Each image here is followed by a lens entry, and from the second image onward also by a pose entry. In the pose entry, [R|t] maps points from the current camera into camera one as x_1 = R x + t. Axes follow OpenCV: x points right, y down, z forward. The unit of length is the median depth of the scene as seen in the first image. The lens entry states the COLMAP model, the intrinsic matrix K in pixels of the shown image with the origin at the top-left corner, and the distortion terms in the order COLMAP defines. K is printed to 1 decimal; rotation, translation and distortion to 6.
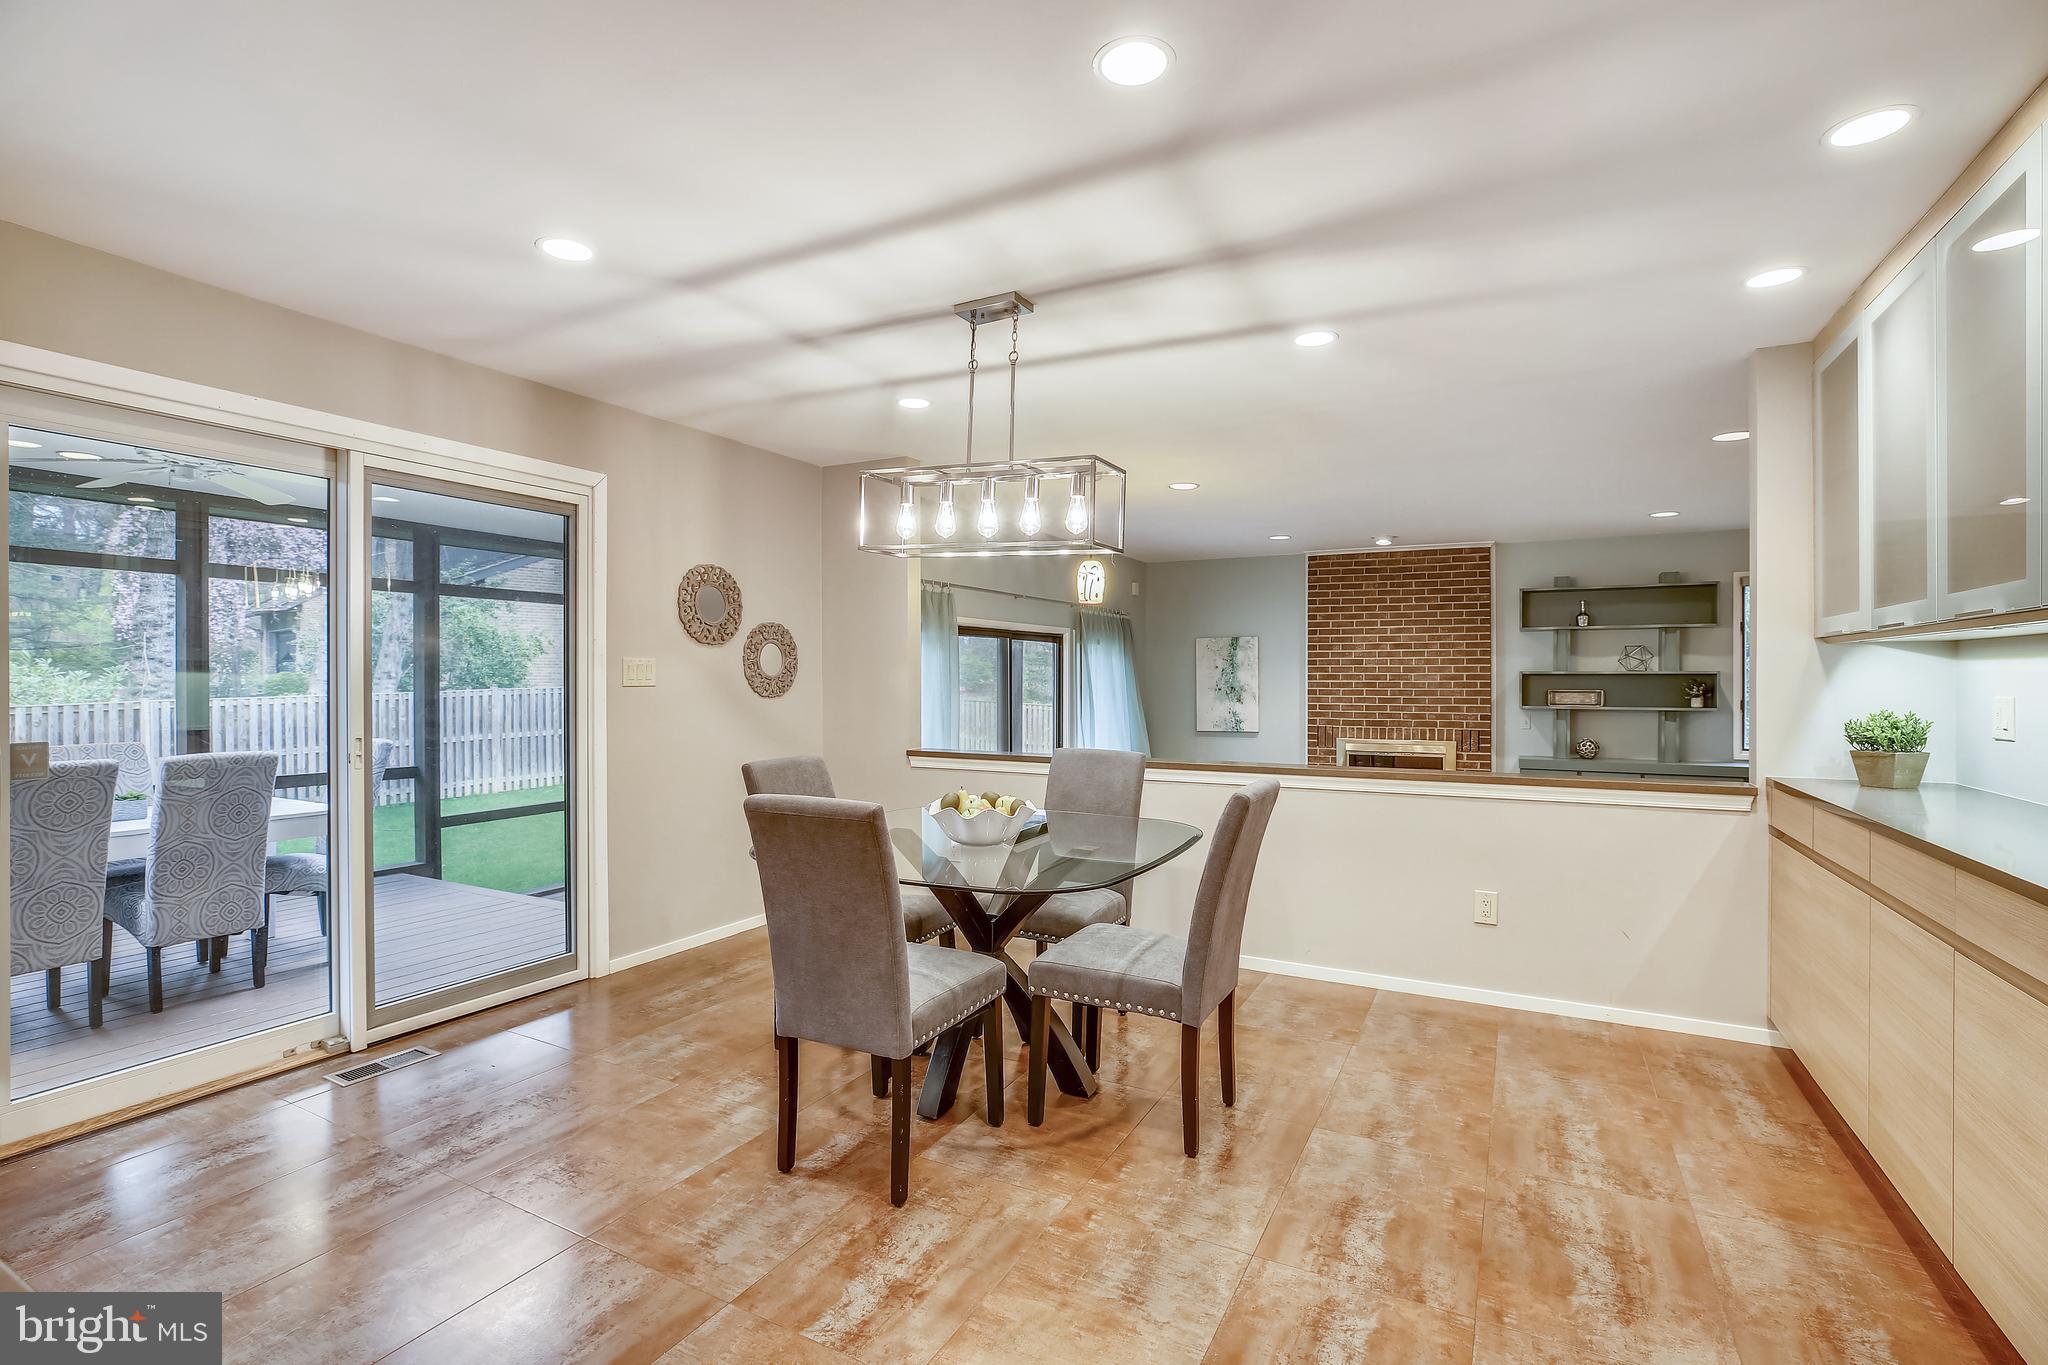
lens RADIAL K [[942.2, 0, 1031.2], [0, 942.2, 683.1], [0, 0, 1]] dist [-0.021290, 0.005515]
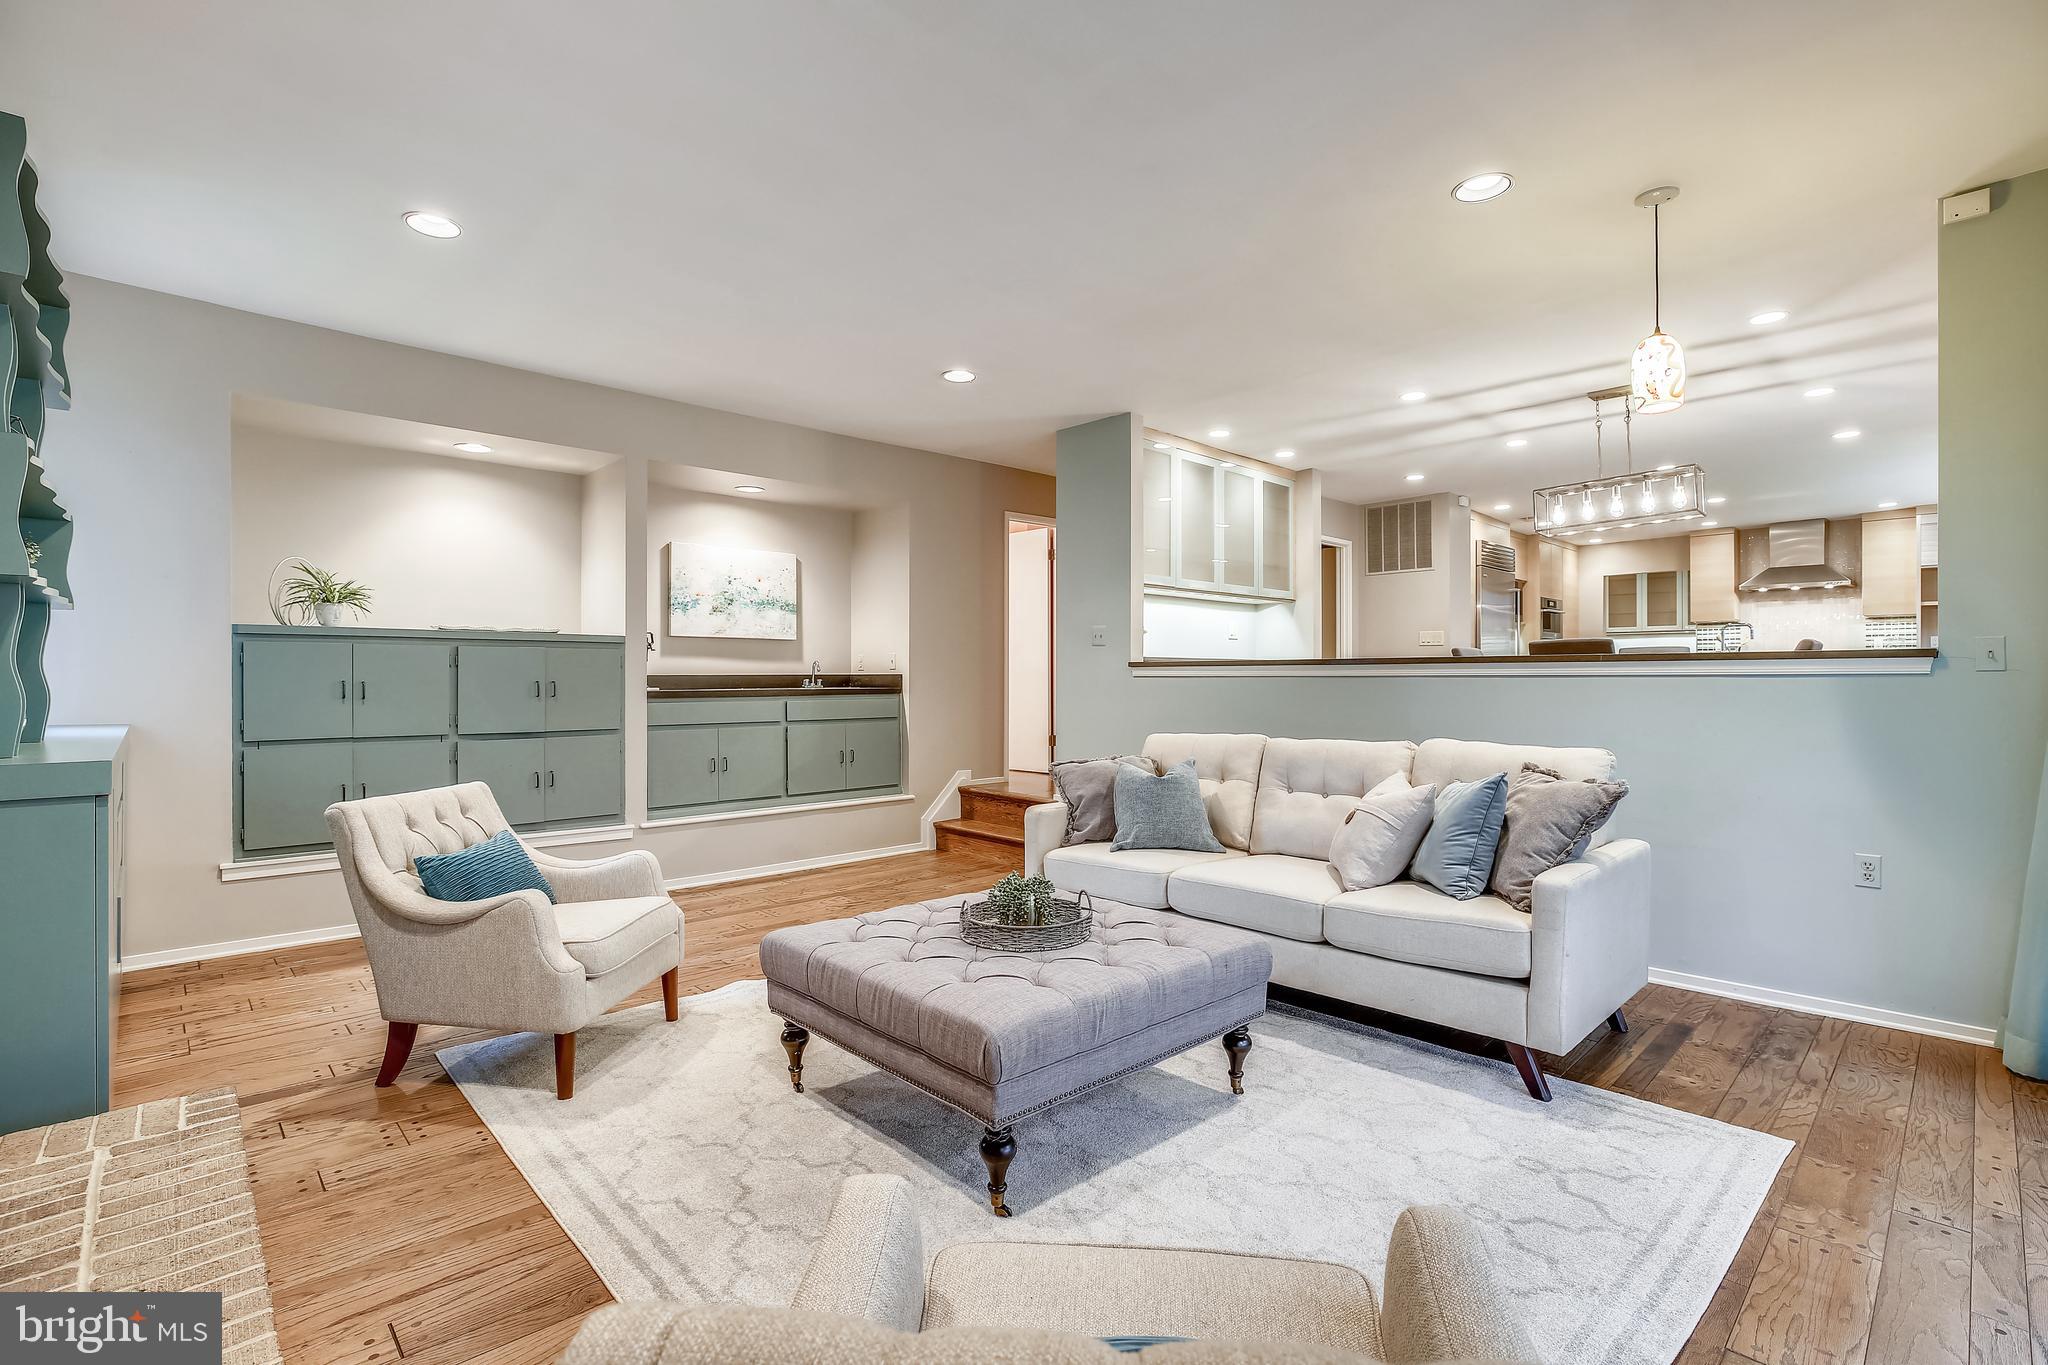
lens RADIAL K [[942.2, 0, 1026.4], [0, 942.2, 674.9], [0, 0, 1]] dist [-0.021290, 0.005515]
pose [[-0.950870, 0.001333, 0.309586, 0.191264], [0.000706, 0.999997, -0.002137, 0.062567], [-0.309588, -0.001814, -0.950869, 1.221713]]
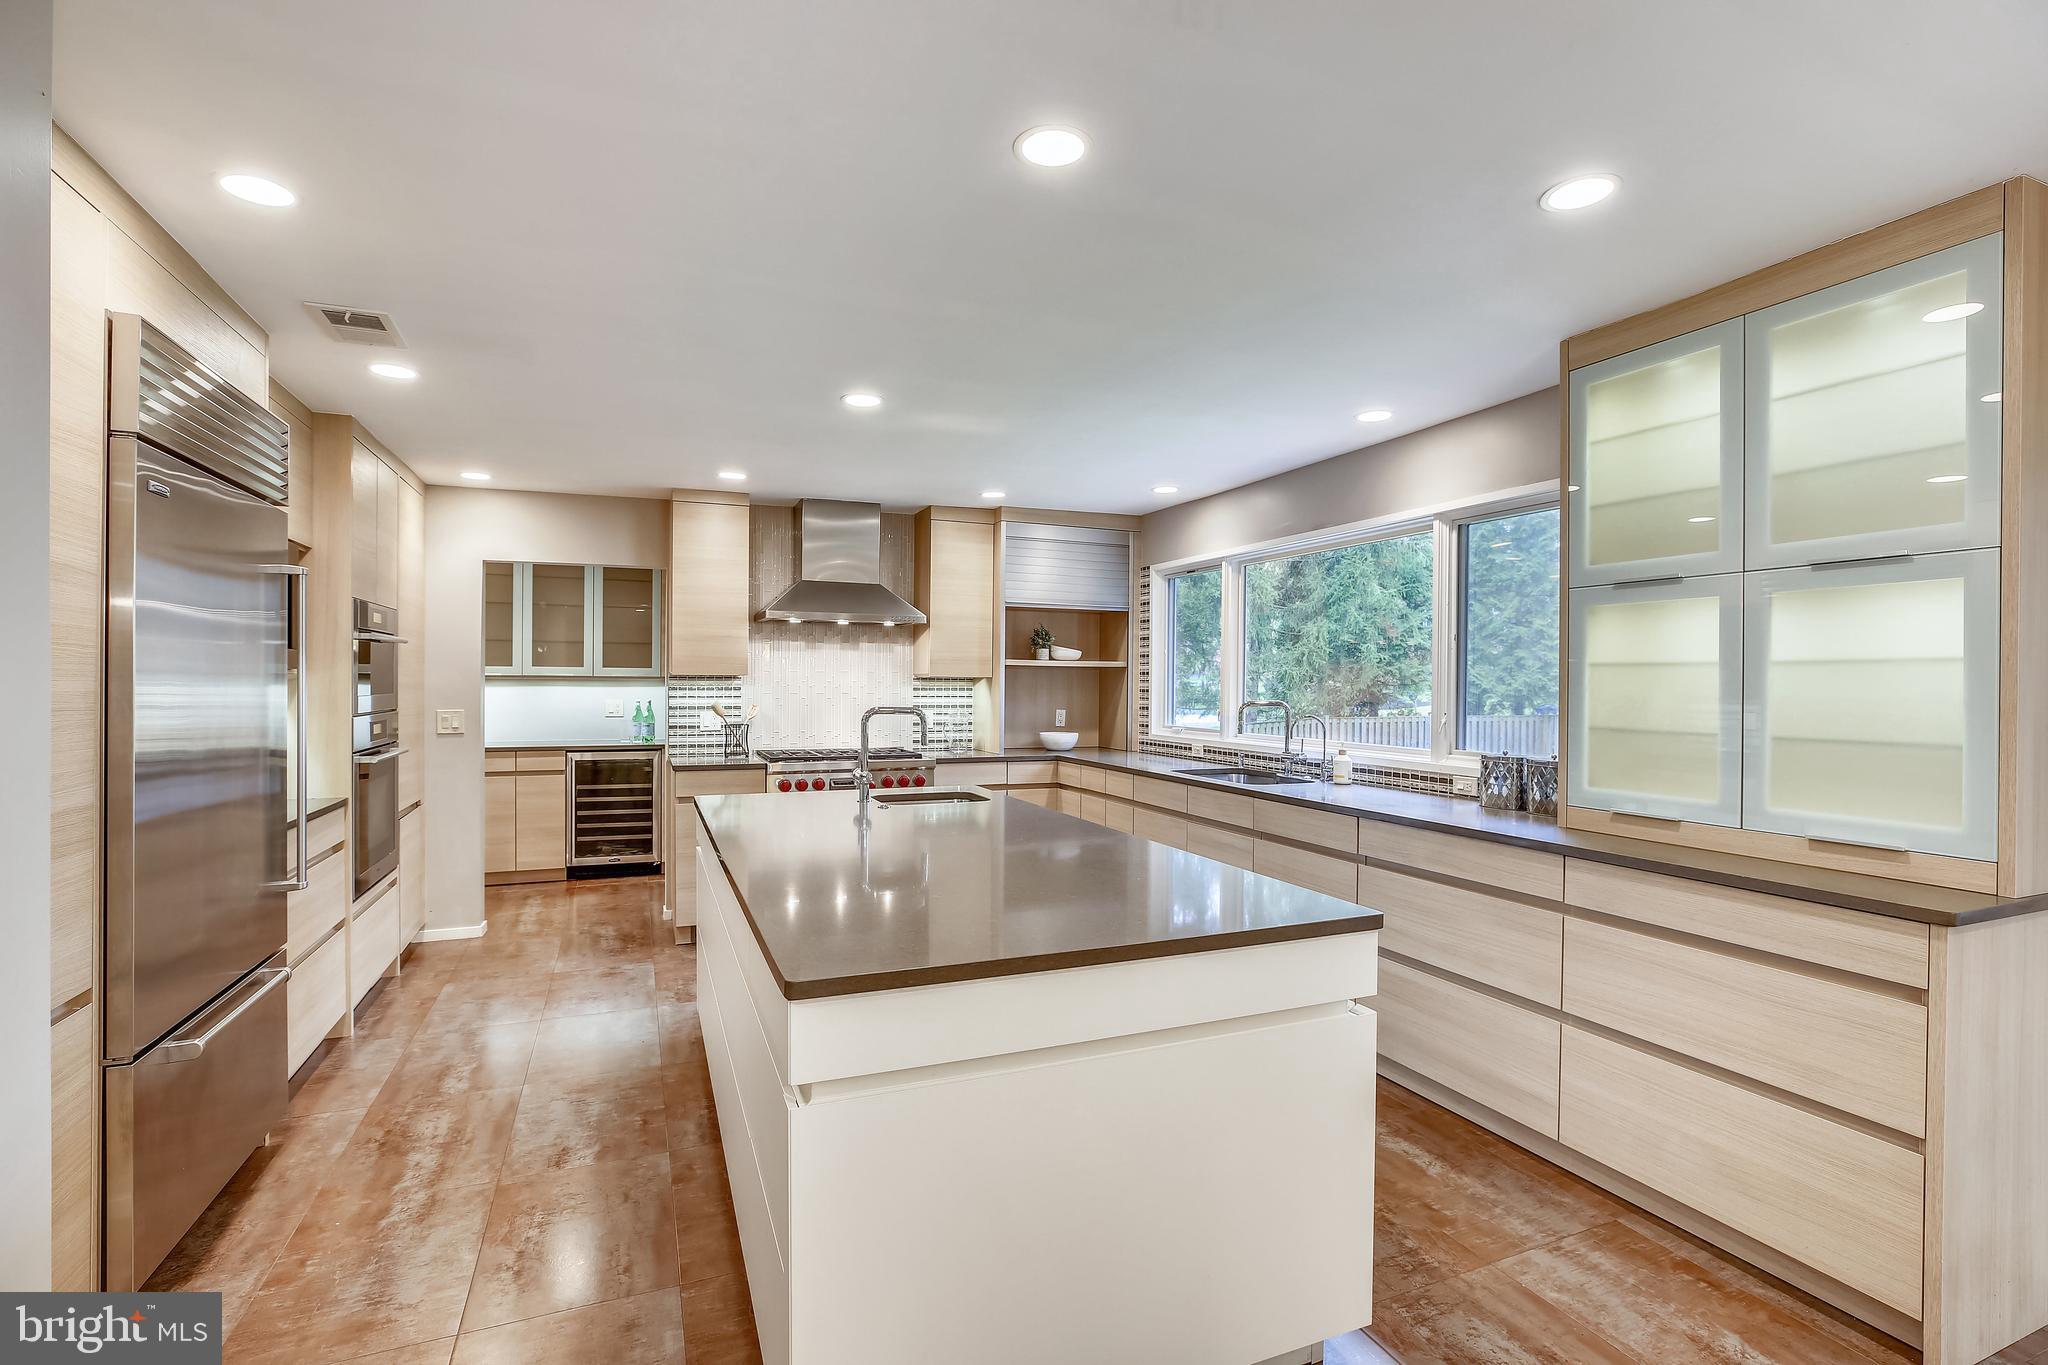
lens RADIAL K [[942.2, 0, 1035.5], [0, 942.2, 679.1], [0, 0, 1]] dist [-0.021290, 0.005515]
pose [[-0.629185, -0.005096, -0.777239, 0.046852], [-0.007086, 0.999975, -0.000821, -0.017366], [0.777224, 0.004991, -0.629205, 0.225290]]
